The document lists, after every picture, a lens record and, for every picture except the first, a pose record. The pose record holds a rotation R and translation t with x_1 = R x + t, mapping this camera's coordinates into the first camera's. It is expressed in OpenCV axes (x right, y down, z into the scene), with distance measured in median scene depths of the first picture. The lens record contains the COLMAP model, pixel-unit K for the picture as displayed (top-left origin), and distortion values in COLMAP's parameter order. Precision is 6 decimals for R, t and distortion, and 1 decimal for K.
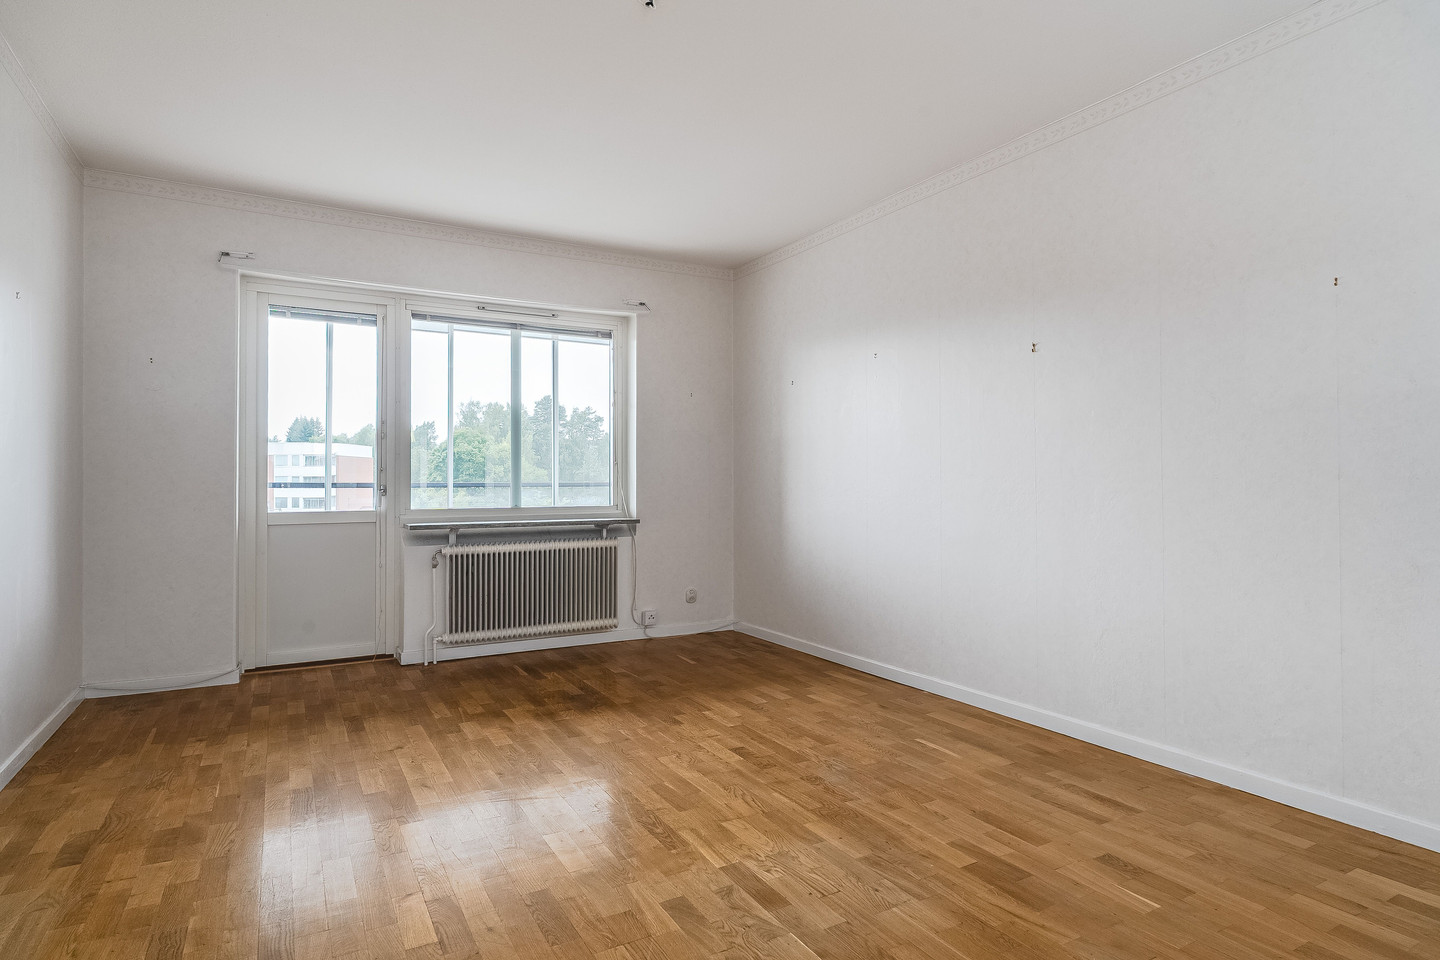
lens RADIAL K [[780.5, 0, 720.0], [0, 780.5, 480.0], [0, 0, 1]] dist [0.000016, 0.000615]
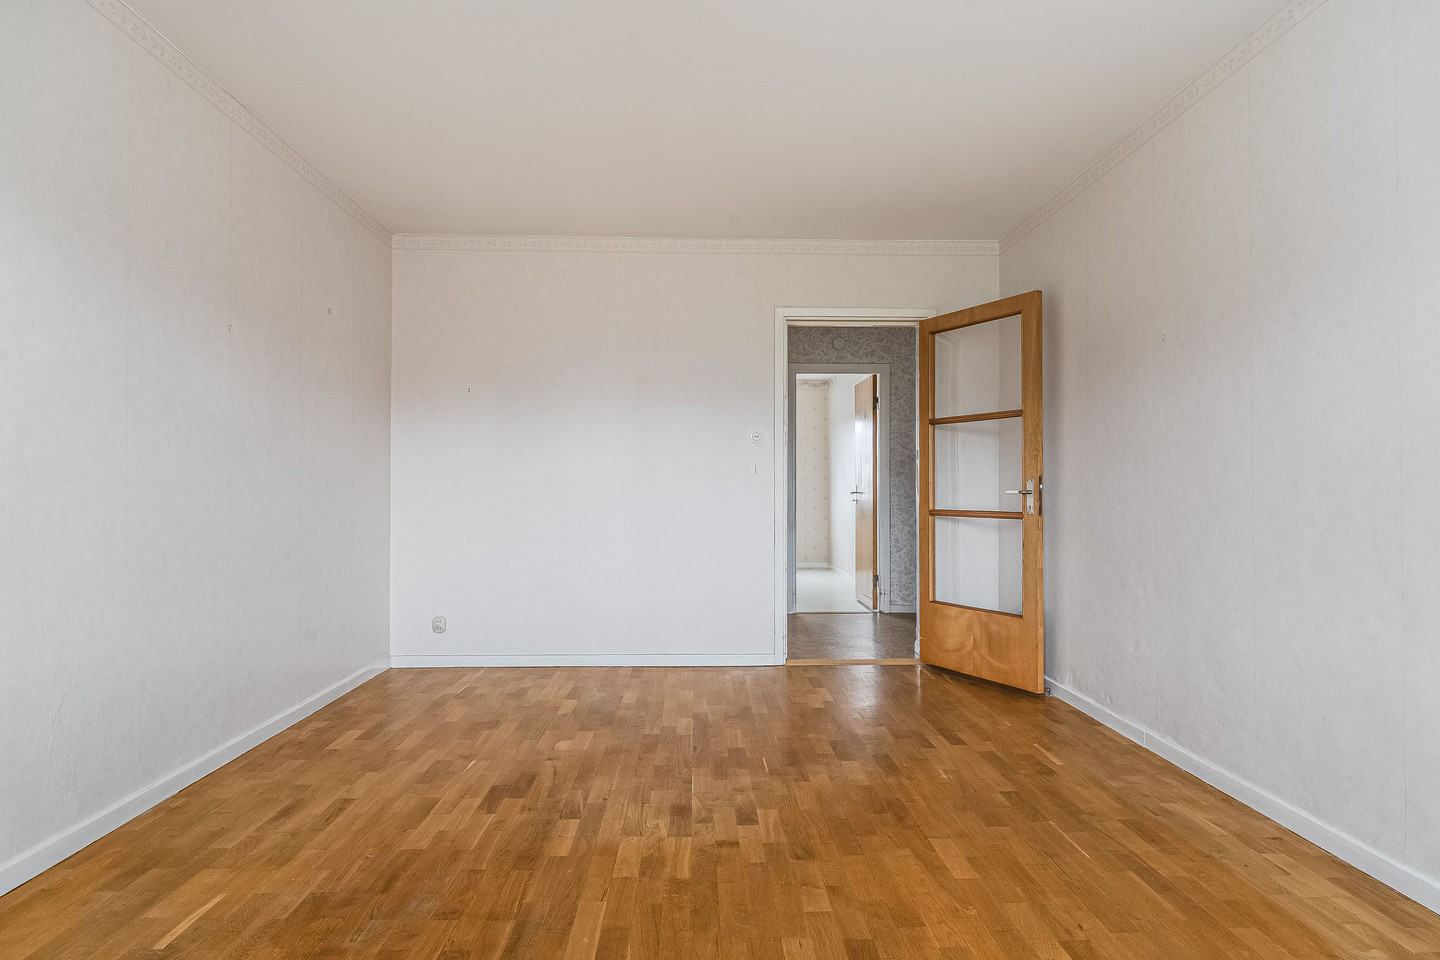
lens RADIAL K [[780.5, 0, 720.0], [0, 780.5, 480.0], [0, 0, 1]] dist [0.000016, 0.000615]
pose [[-0.885399, 0.005149, 0.464803, -0.492111], [-0.002990, 0.999855, -0.016771, -0.000396], [-0.464822, -0.016239, -0.885255, 1.725837]]
